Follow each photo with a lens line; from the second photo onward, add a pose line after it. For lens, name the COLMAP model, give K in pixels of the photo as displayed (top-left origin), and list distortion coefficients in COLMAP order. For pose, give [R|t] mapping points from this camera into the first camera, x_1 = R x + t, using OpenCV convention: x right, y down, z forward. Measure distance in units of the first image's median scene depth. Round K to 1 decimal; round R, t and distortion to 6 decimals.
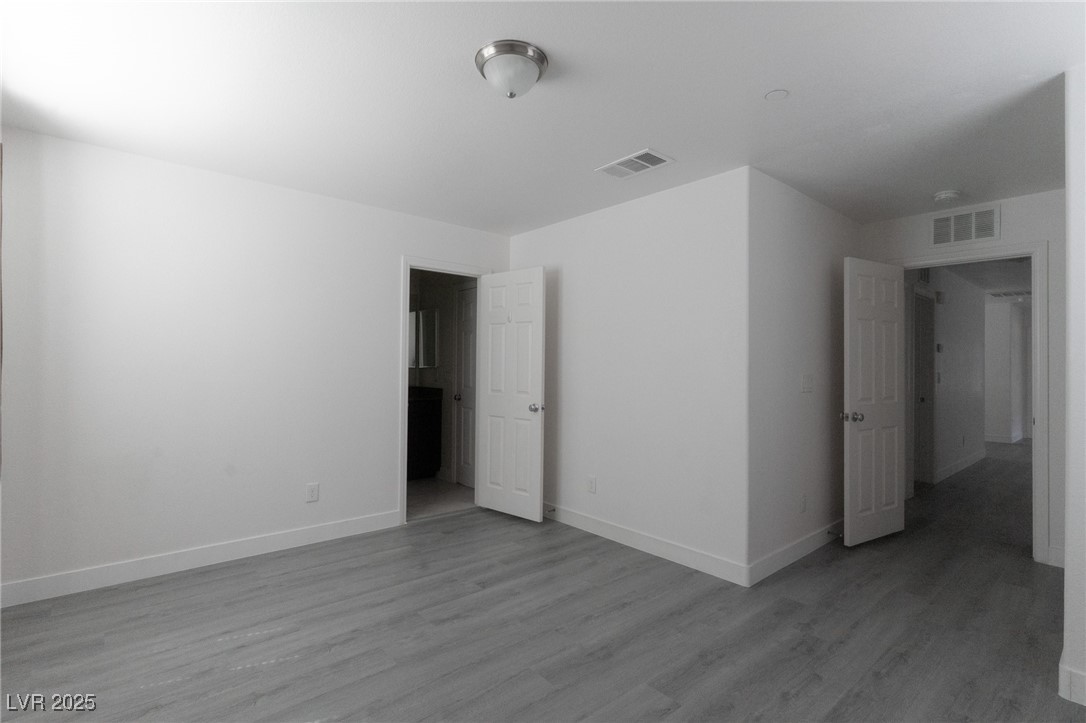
lens RADIAL K [[515.2, 0, 545.2], [0, 515.2, 355.9], [0, 0, 1]] dist [0.005636, -0.000760]
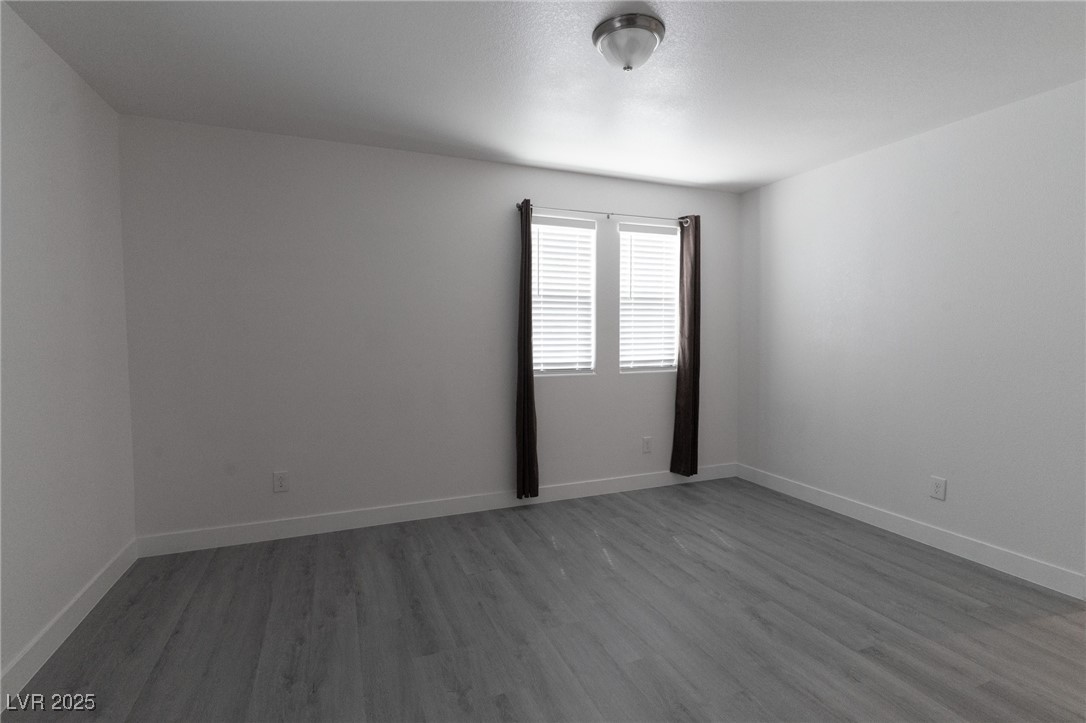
lens RADIAL K [[515.2, 0, 545.3], [0, 515.2, 365.2], [0, 0, 1]] dist [0.005636, -0.000760]
pose [[-0.297758, 0.047986, -0.953435, 0.688355], [-0.001332, 0.998714, 0.050681, 0.033813], [0.954641, 0.016361, -0.297311, 0.844142]]
